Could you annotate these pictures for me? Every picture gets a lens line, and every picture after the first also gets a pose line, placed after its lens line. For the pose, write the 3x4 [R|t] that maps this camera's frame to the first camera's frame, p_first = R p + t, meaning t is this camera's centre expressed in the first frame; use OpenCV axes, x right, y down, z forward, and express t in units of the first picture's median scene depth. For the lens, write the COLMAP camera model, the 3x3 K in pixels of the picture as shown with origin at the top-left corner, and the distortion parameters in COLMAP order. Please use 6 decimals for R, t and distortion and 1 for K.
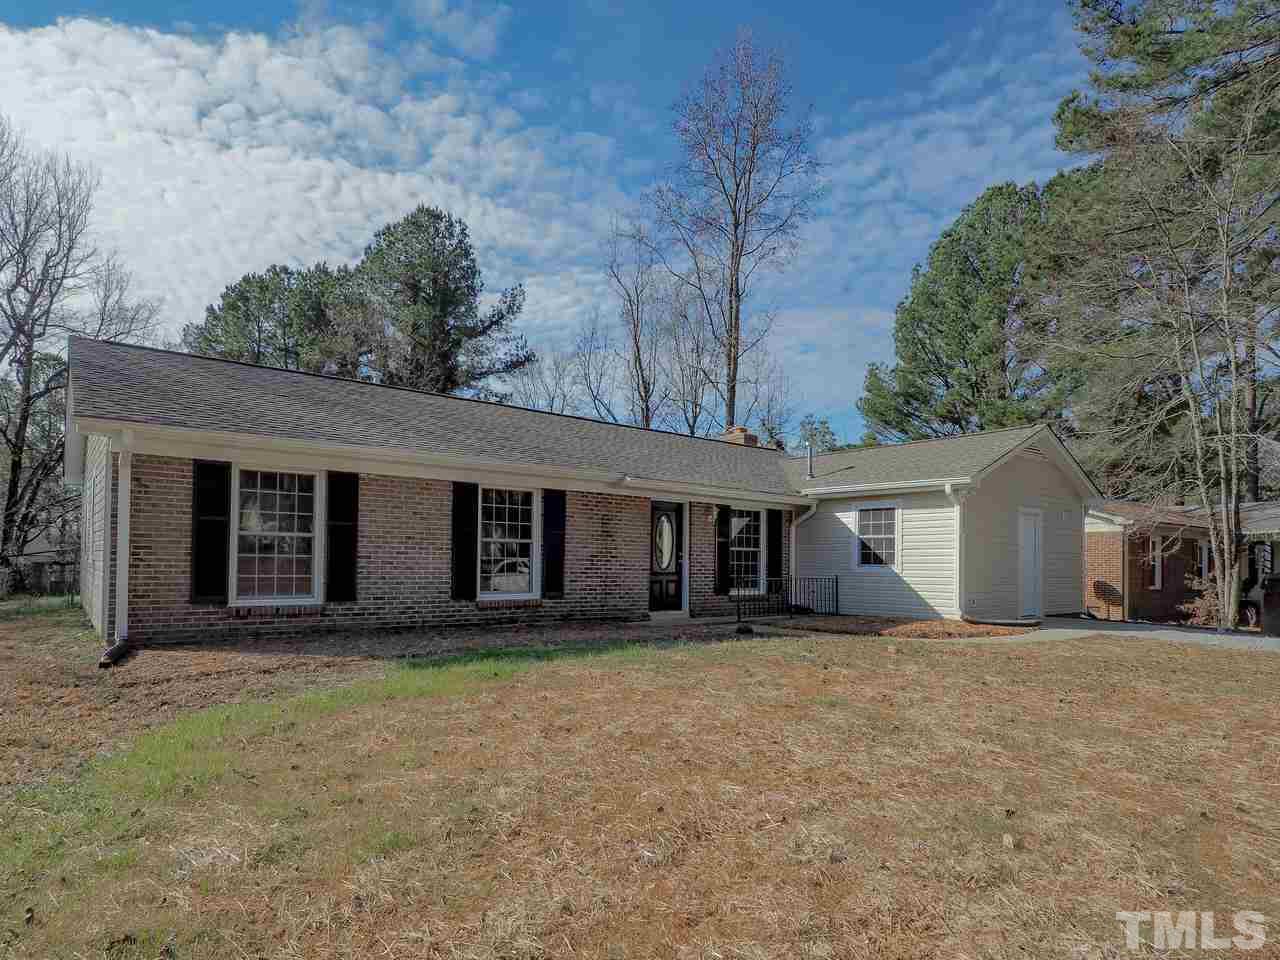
lens RADIAL K [[771.0, 0, 641.4], [0, 771.0, 505.4], [0, 0, 1]] dist [-0.000591, -0.000630]
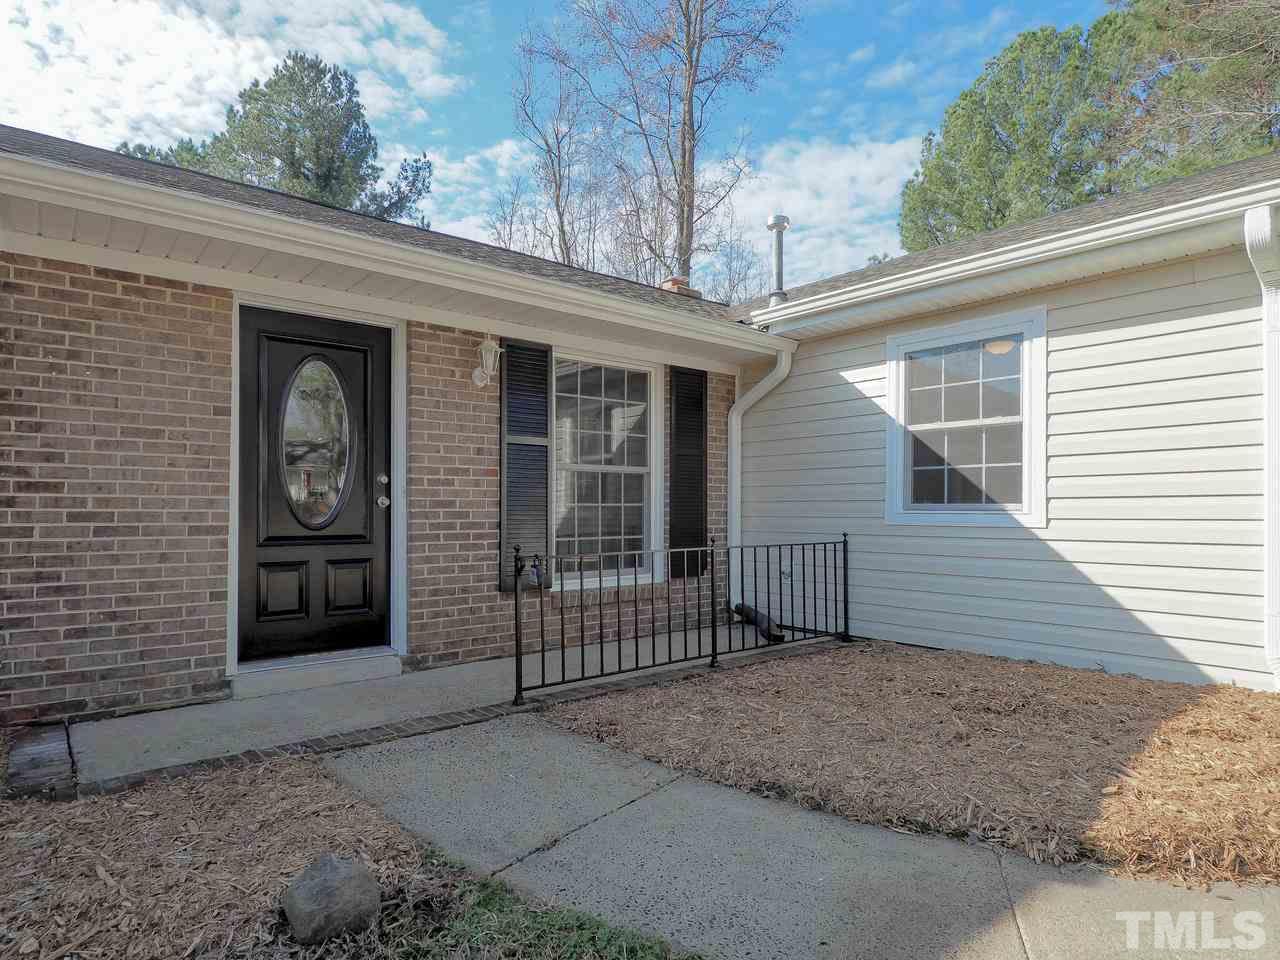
lens RADIAL K [[705.1, 0, 639.4], [0, 705.1, 500.7], [0, 0, 1]] dist [-0.006759, -0.001985]
pose [[0.999900, -0.010965, -0.008953, 0.152787], [0.011516, 0.997882, 0.064029, 0.049676], [0.008232, -0.064125, 0.997908, 0.639385]]
